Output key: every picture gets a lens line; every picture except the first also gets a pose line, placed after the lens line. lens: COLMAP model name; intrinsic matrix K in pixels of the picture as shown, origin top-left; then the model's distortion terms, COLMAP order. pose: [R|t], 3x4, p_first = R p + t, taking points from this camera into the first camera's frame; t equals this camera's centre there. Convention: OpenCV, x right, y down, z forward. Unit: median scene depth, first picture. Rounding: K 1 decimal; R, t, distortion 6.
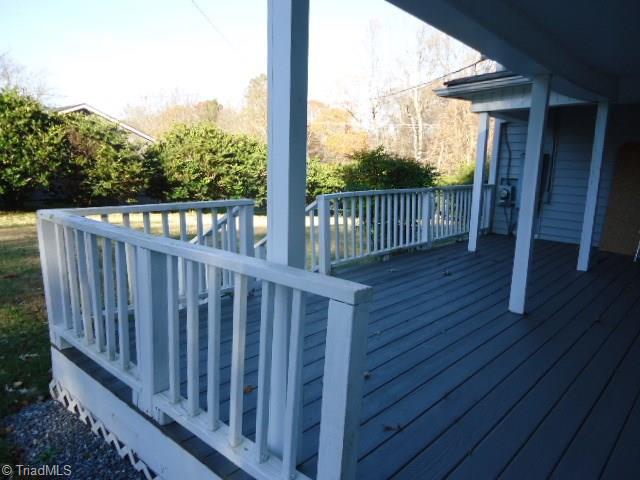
lens RADIAL K [[454.9, 0, 320.0], [0, 454.9, 240.0], [0, 0, 1]] dist [-0.009353, -0.006067]
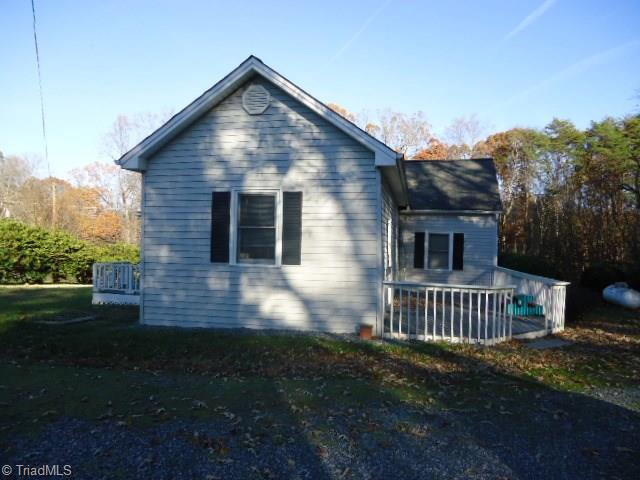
lens RADIAL K [[454.9, 0, 320.0], [0, 454.9, 240.0], [0, 0, 1]] dist [-0.009353, -0.006067]
pose [[0.859686, -0.011028, 0.510703, -0.145016], [0.094541, 0.985930, -0.137855, 0.083049], [-0.501998, 0.166794, 0.848633, -0.627381]]
